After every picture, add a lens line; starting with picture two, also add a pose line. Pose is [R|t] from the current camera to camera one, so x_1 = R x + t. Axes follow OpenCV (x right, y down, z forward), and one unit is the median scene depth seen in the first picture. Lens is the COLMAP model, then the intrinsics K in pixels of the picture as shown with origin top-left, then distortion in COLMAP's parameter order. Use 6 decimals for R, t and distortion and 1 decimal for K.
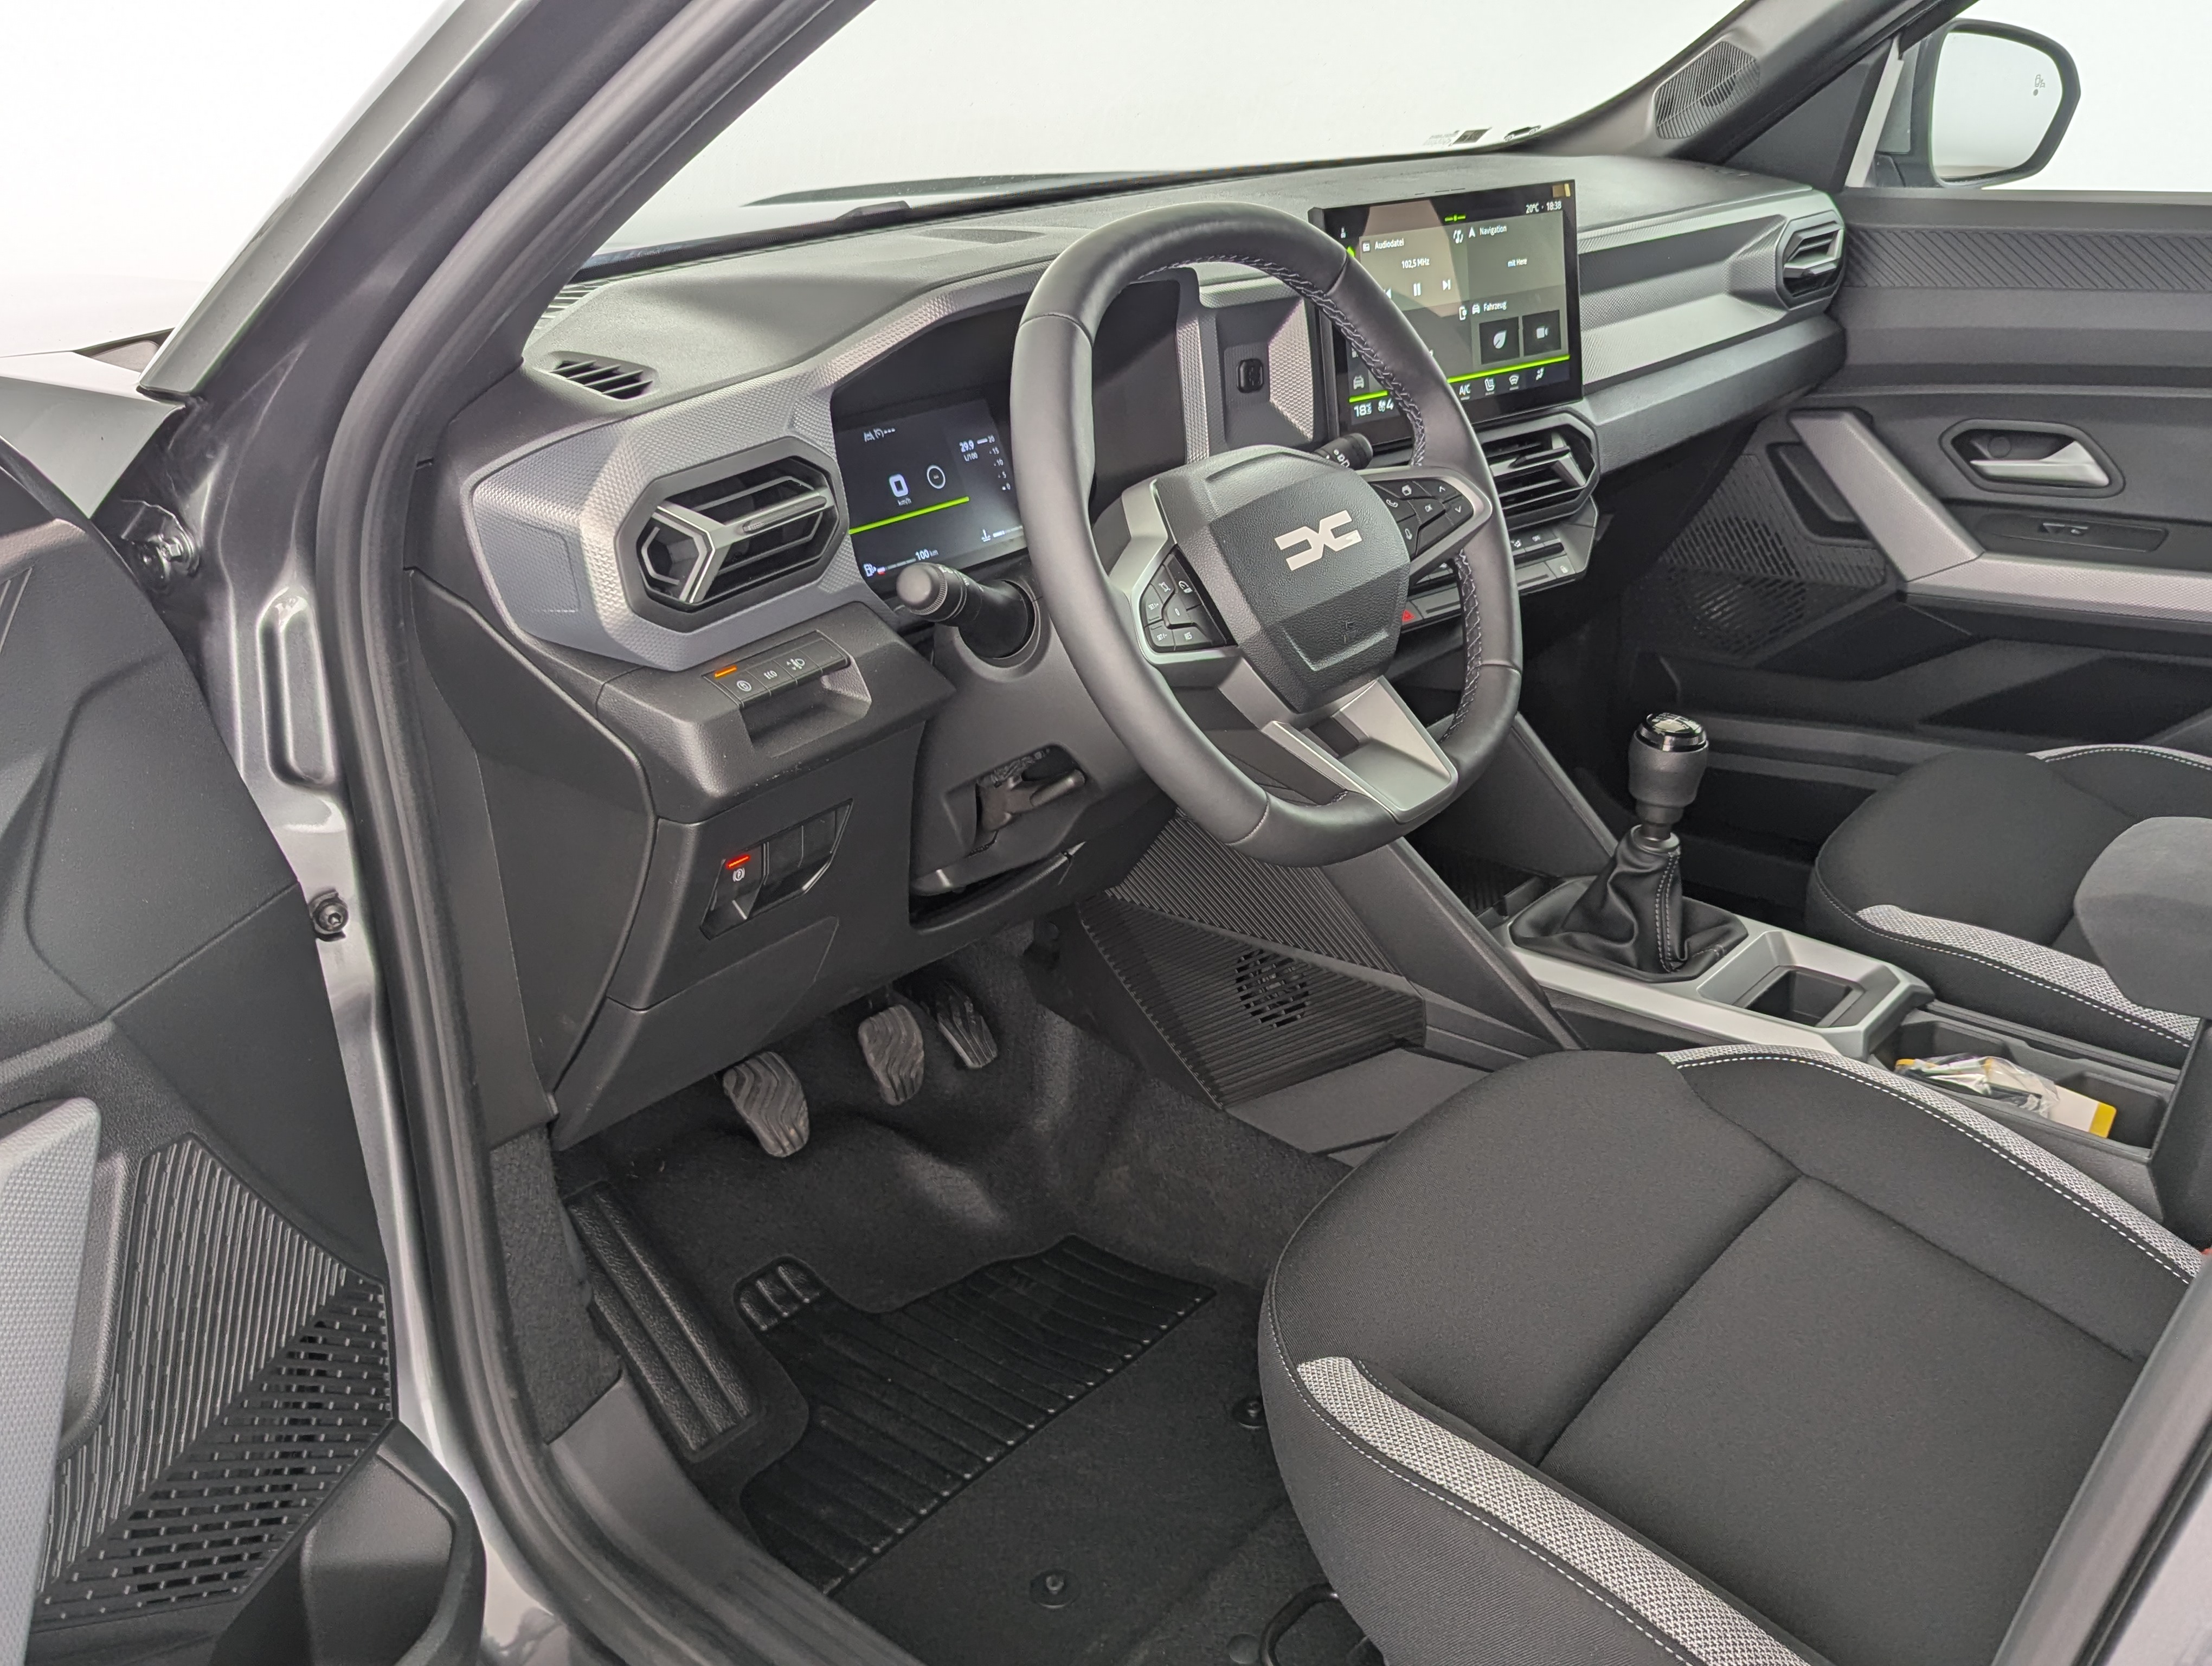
lens RADIAL K [[2008.9, 0, 1168.7], [0, 2008.9, 846.3], [0, 0, 1]] dist [0.041106, -0.034292]
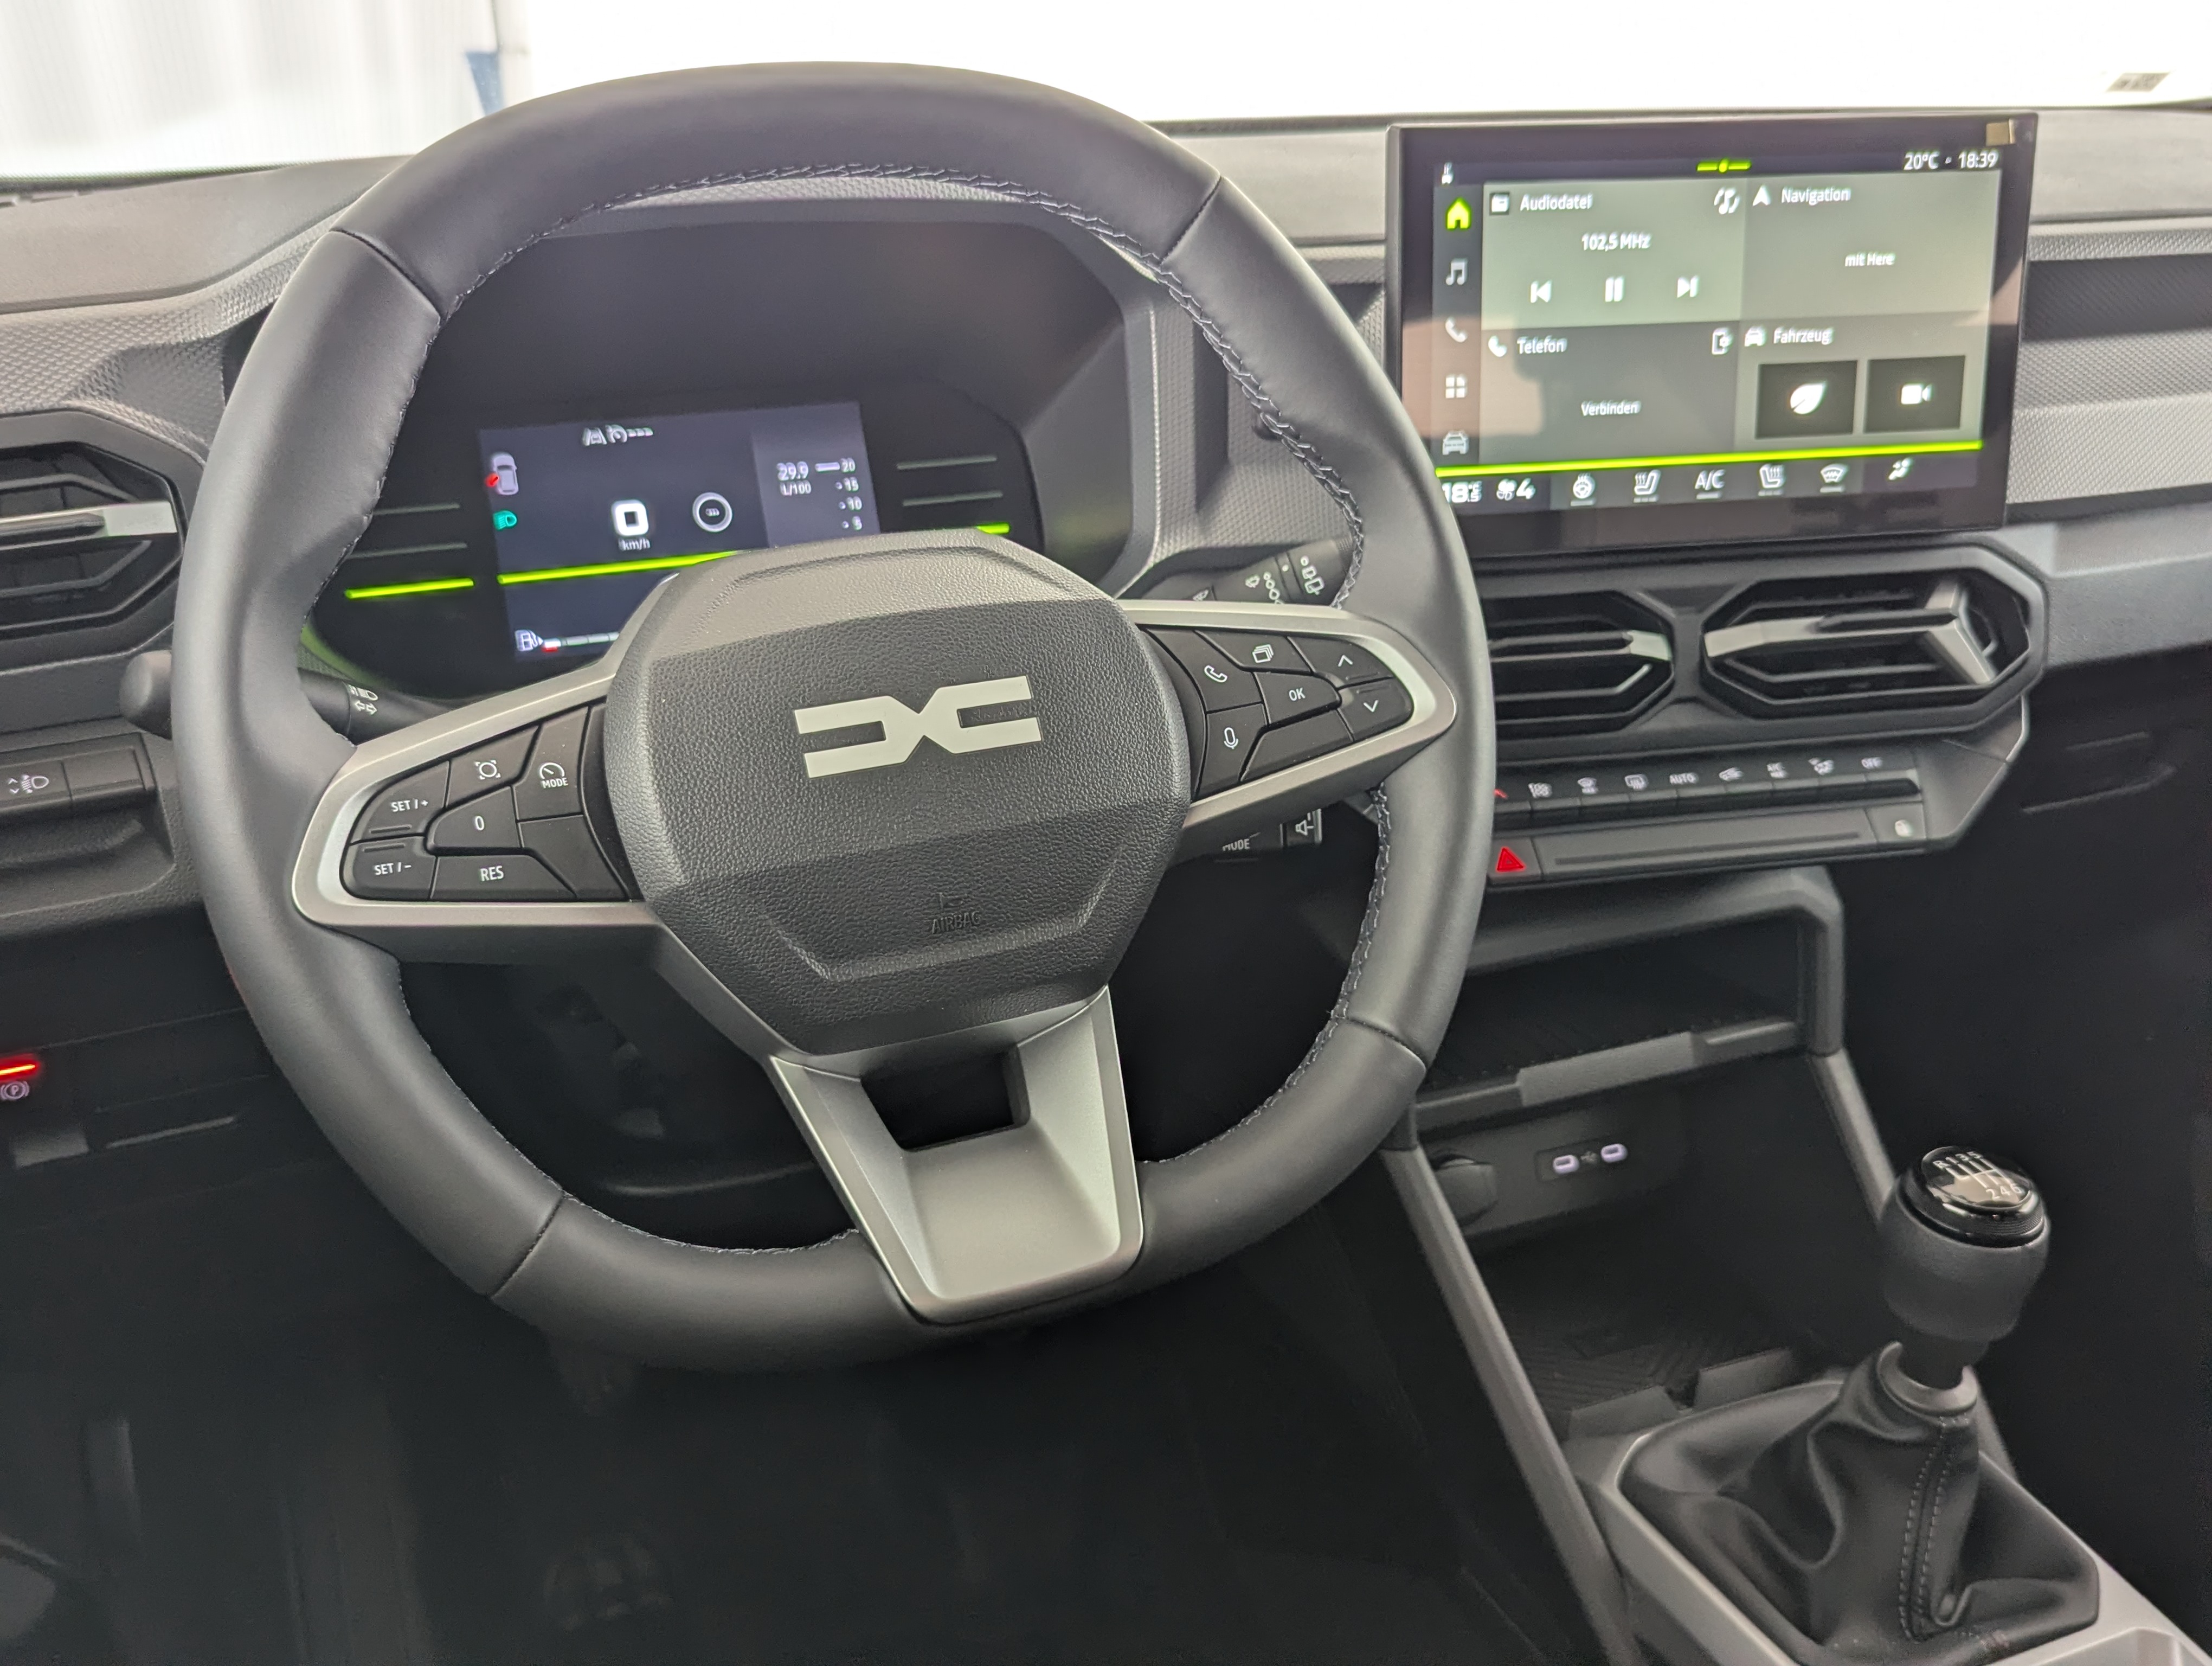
lens RADIAL K [[2008.9, 0, 1101.2], [0, 2008.9, 826.0], [0, 0, 1]] dist [0.041106, -0.034292]
pose [[0.869991, 0.196813, -0.452084, 0.268621], [-0.204037, 0.978397, 0.033292, -0.118520], [0.448870, 0.063278, 0.891354, 0.439282]]
